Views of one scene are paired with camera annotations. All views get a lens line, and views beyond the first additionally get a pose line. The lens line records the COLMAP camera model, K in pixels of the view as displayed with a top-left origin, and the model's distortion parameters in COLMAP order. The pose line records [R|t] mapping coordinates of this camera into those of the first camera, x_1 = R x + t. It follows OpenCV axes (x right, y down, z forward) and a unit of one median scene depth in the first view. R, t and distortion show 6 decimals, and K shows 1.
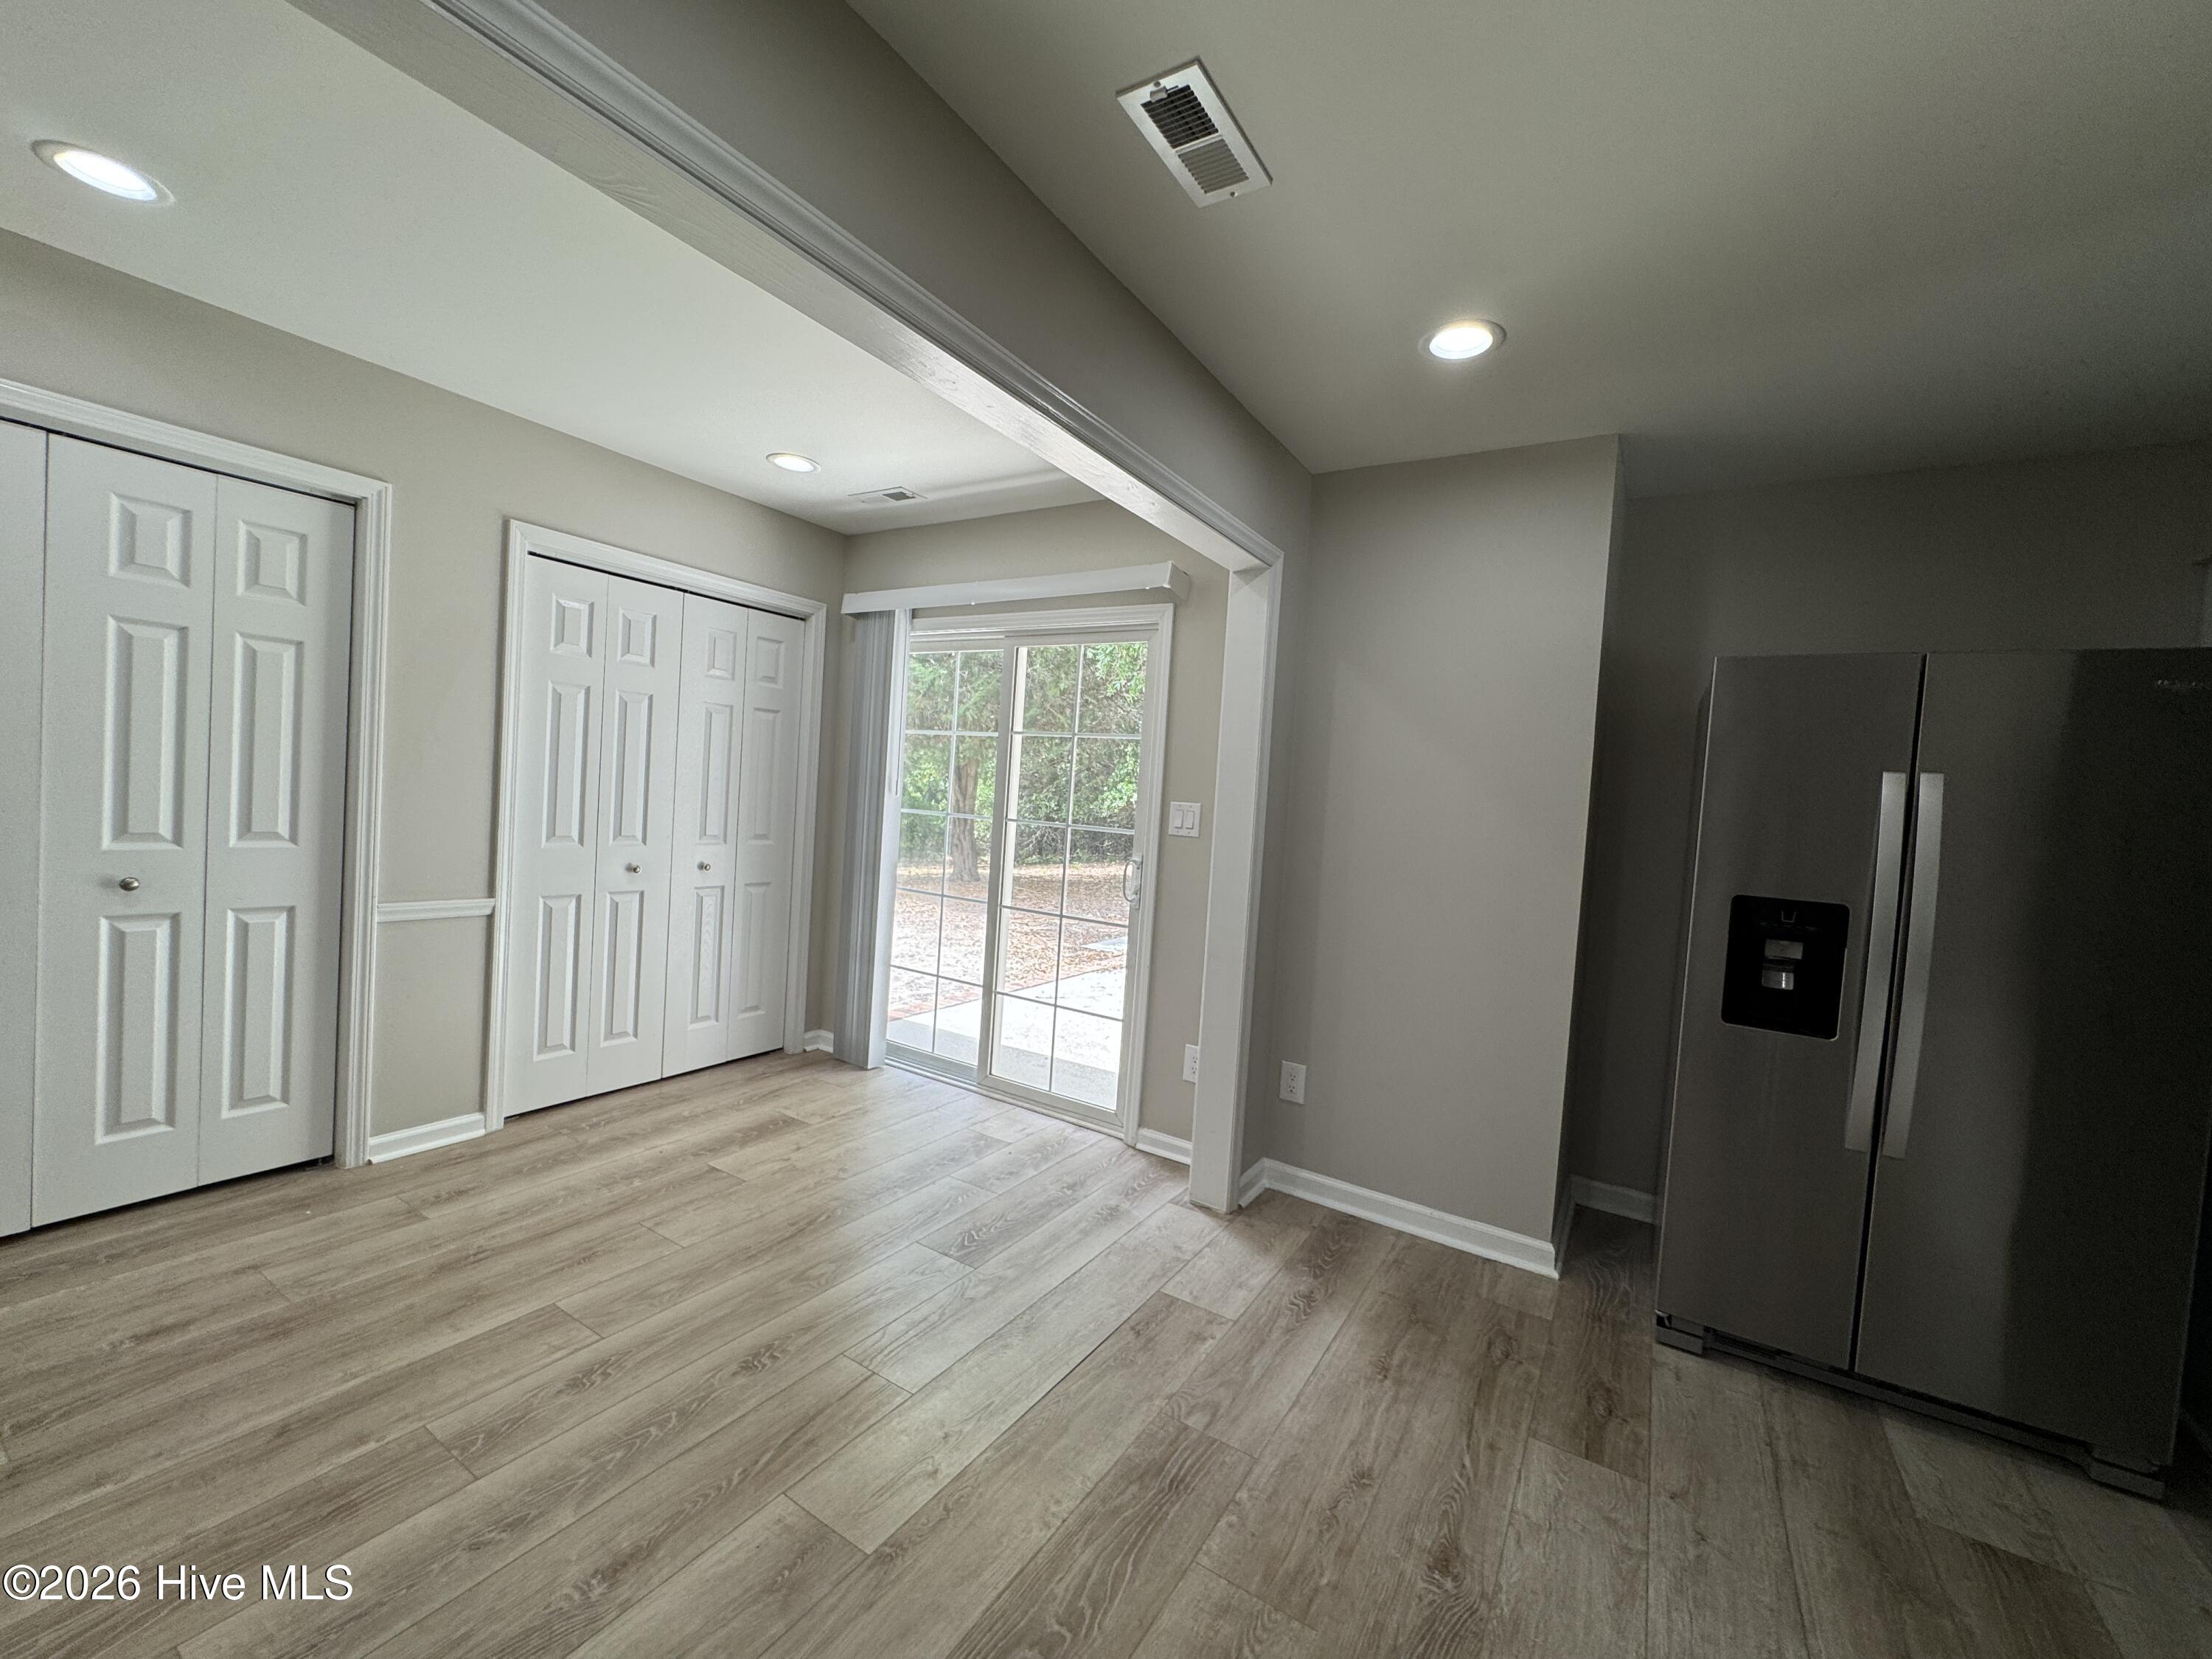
lens RADIAL K [[885.5, 0, 1108.1], [0, 885.5, 827.1], [0, 0, 1]] dist [-0.001155, 0.000412]
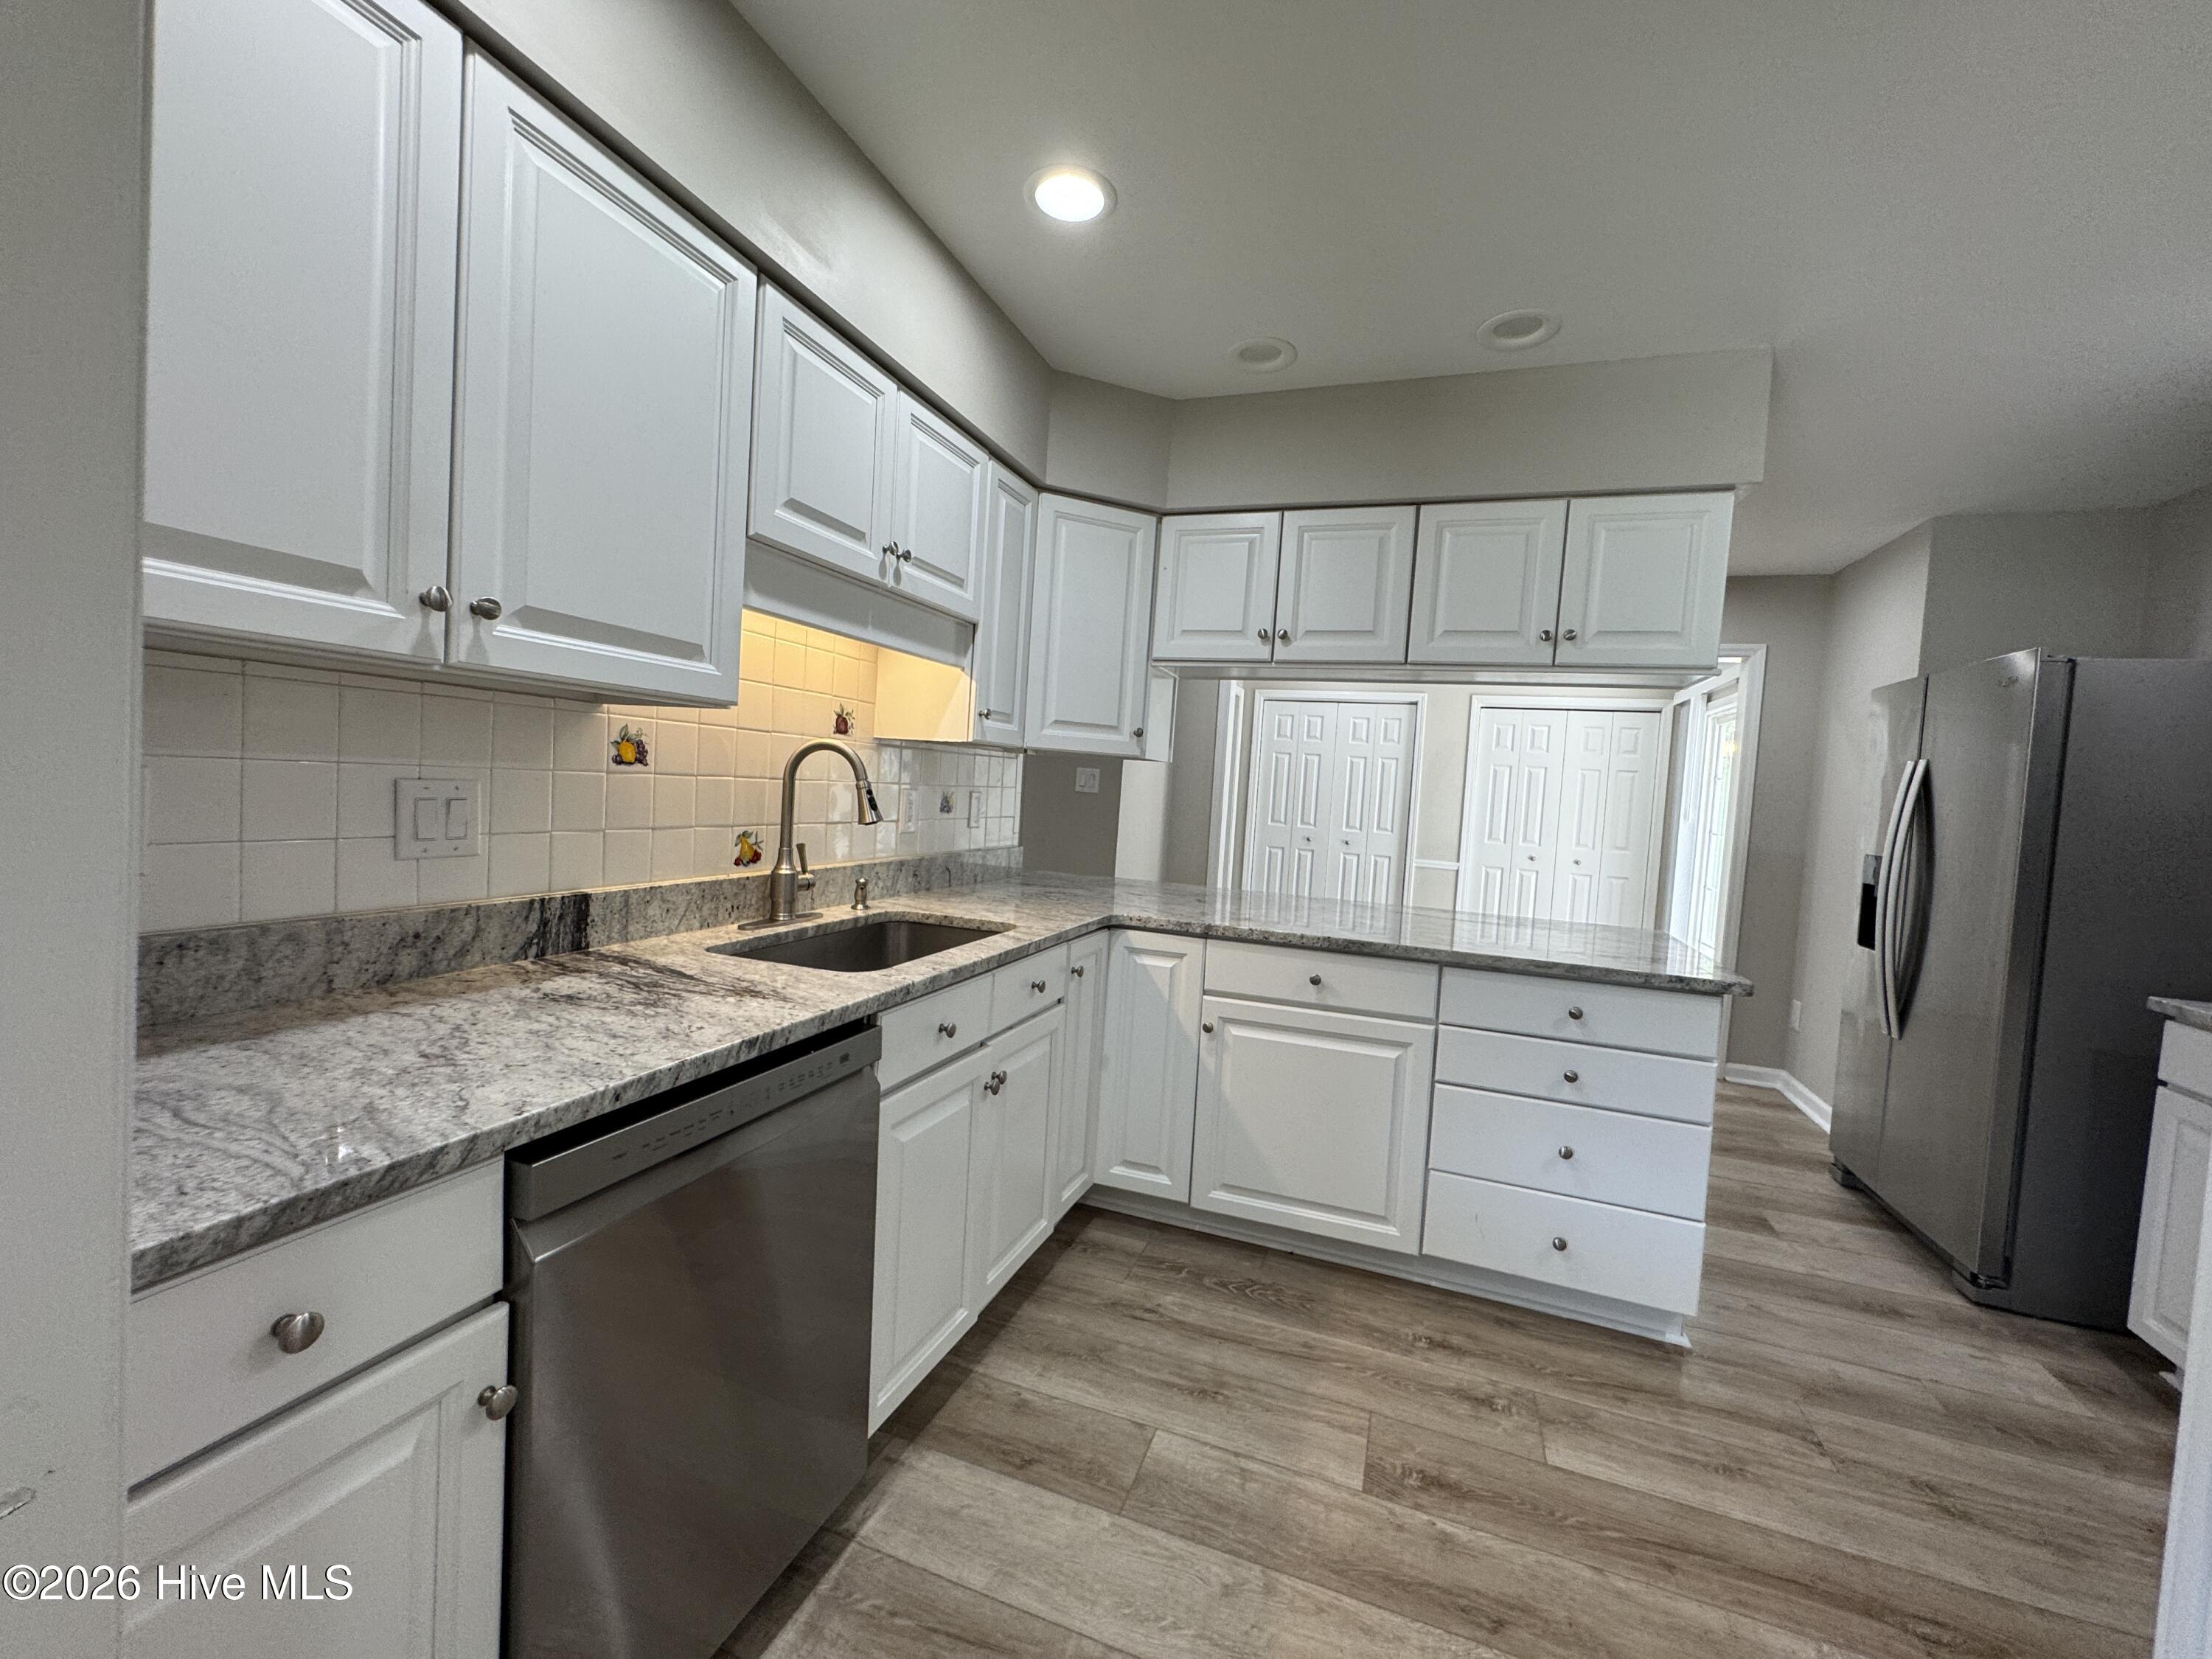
lens RADIAL K [[885.5, 0, 1111.0], [0, 885.5, 819.4], [0, 0, 1]] dist [-0.001155, 0.000412]
pose [[0.219640, -0.012074, -0.975506, 1.318313], [-0.085022, 0.995882, -0.031469, 0.118340], [0.971869, 0.089851, 0.217709, -0.359977]]
